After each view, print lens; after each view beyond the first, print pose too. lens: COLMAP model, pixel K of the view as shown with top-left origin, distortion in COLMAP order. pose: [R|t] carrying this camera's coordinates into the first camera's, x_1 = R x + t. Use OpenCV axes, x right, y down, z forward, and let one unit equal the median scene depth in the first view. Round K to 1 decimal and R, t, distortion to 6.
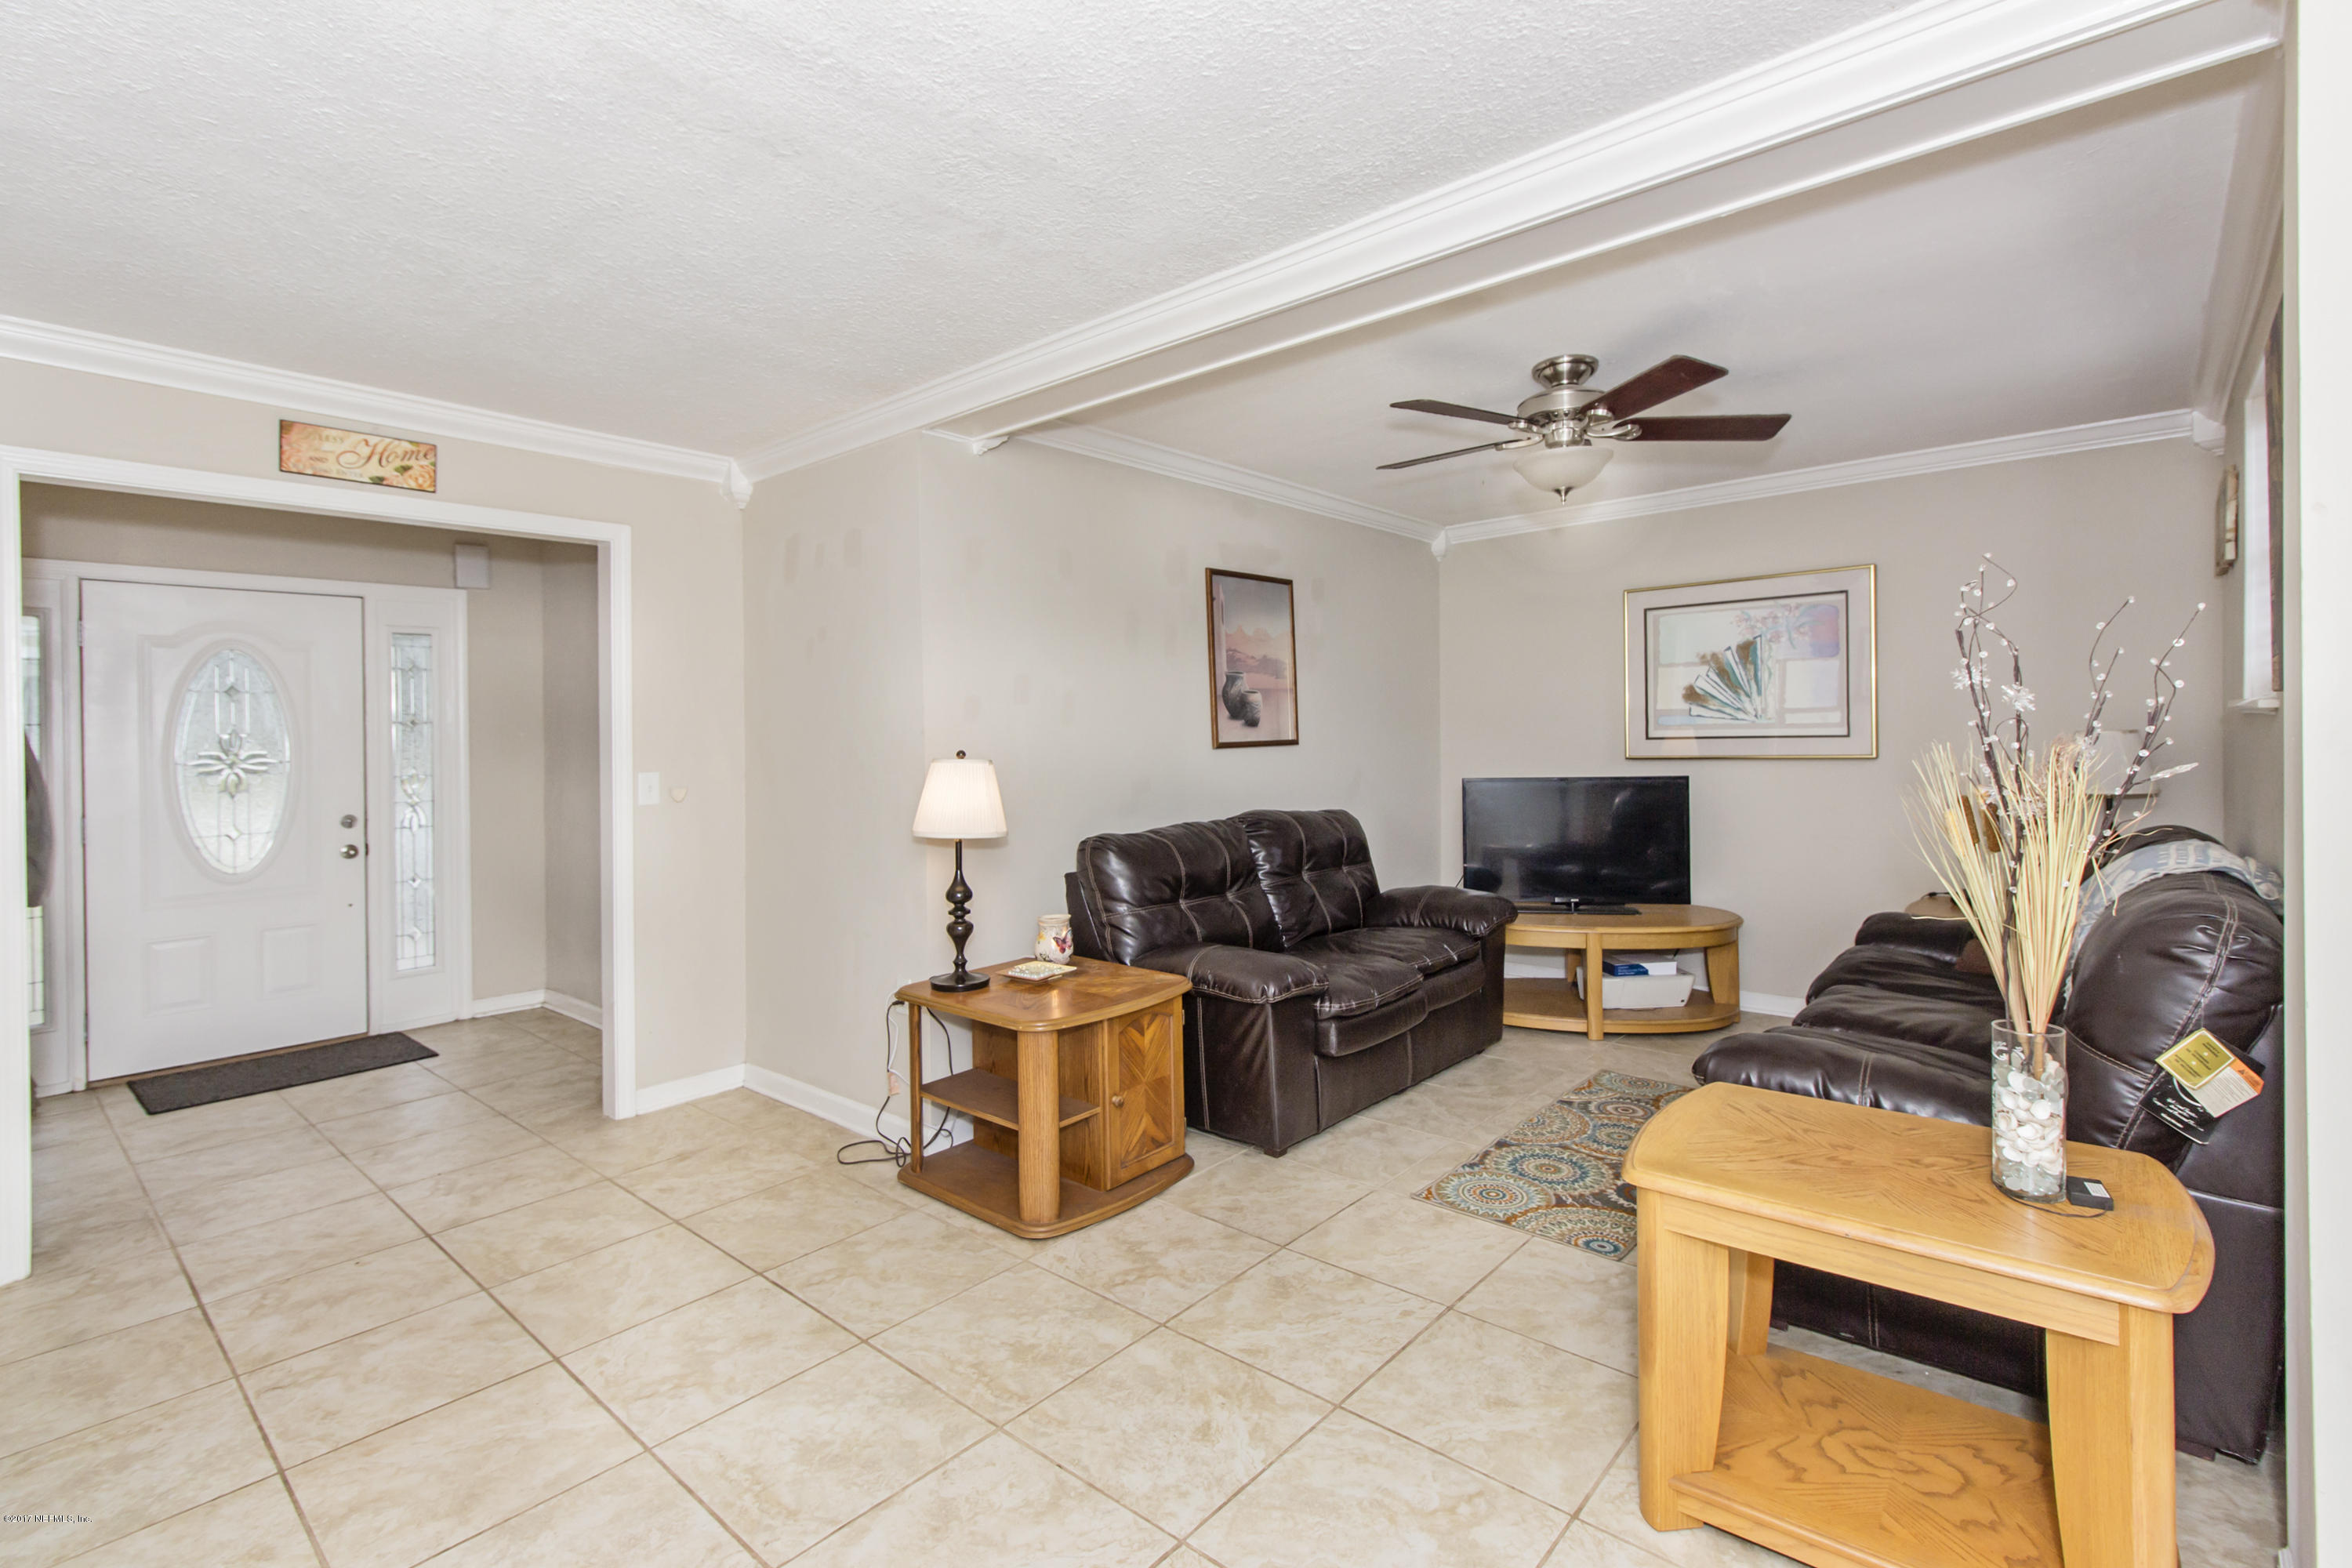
lens RADIAL K [[1078.3, 0, 1179.1], [0, 1078.3, 707.7], [0, 0, 1]] dist [0.000687, 0.000112]
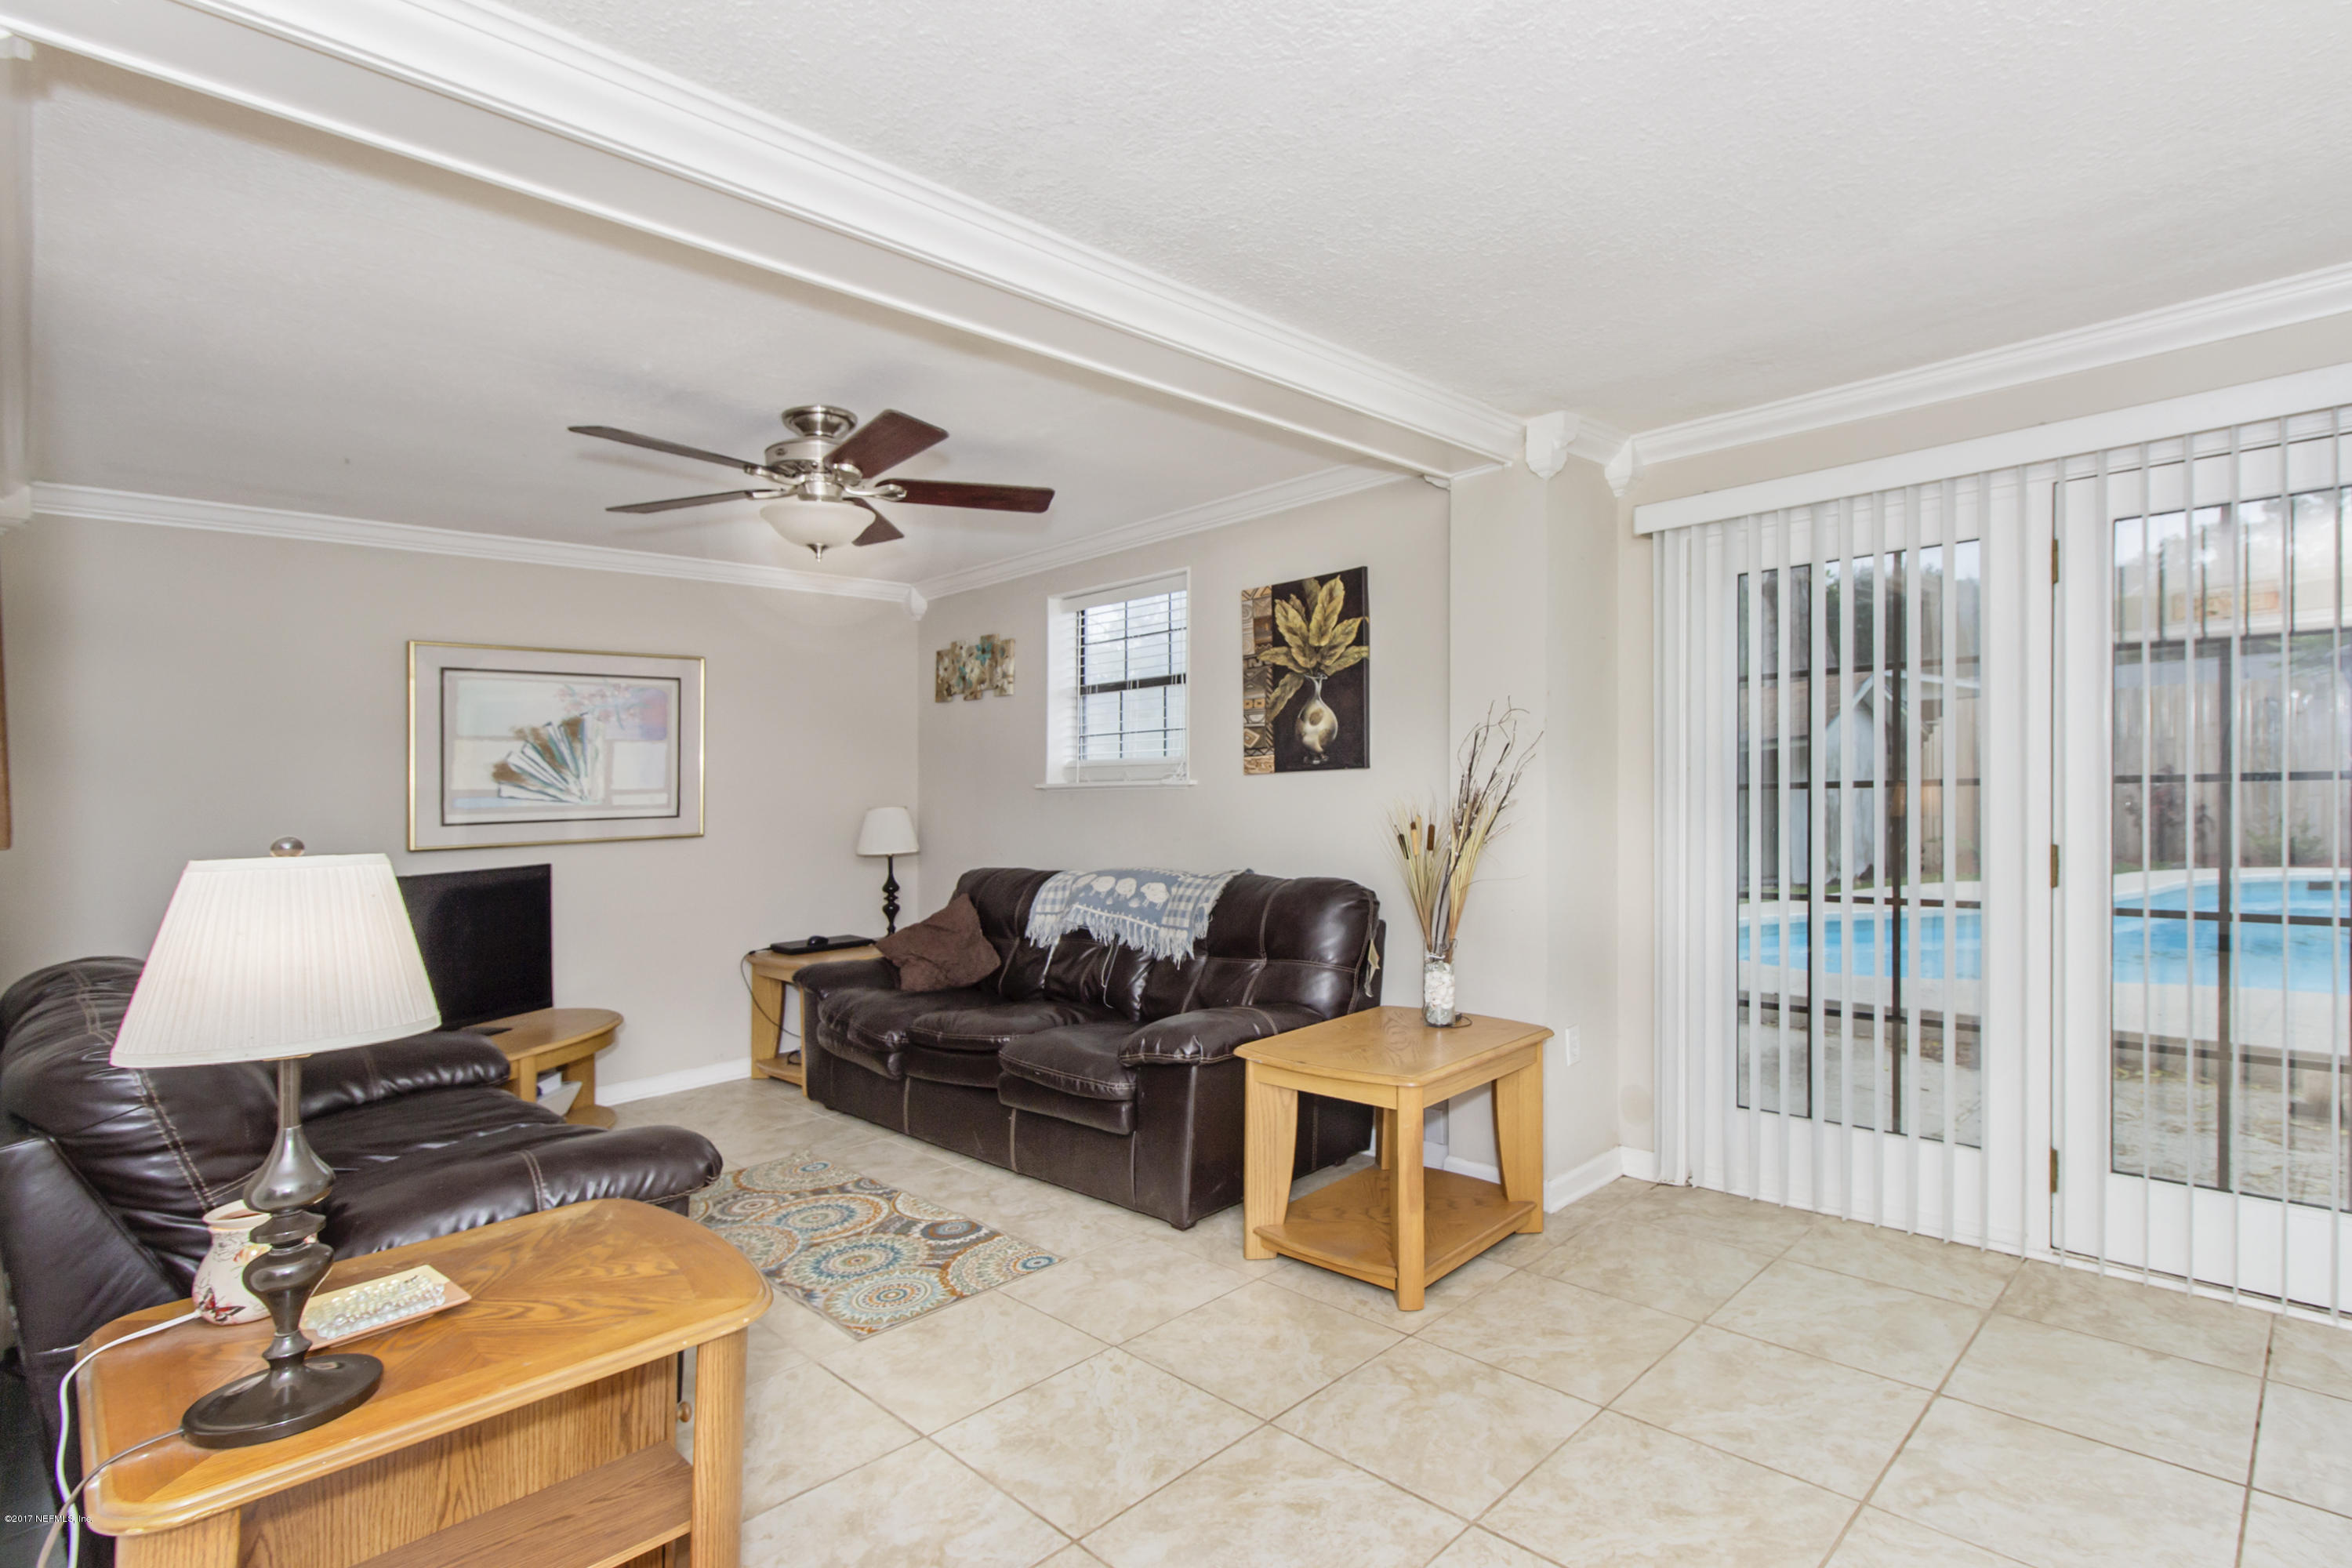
lens RADIAL K [[1089.0, 0, 1179.0], [0, 1089.0, 792.7], [0, 0, 1]] dist [-0.000621, -0.000178]
pose [[0.098296, 0.013574, 0.995065, -0.381341], [0.003118, 0.999898, -0.013948, 0.019412], [-0.995152, 0.004474, 0.098244, 0.402657]]
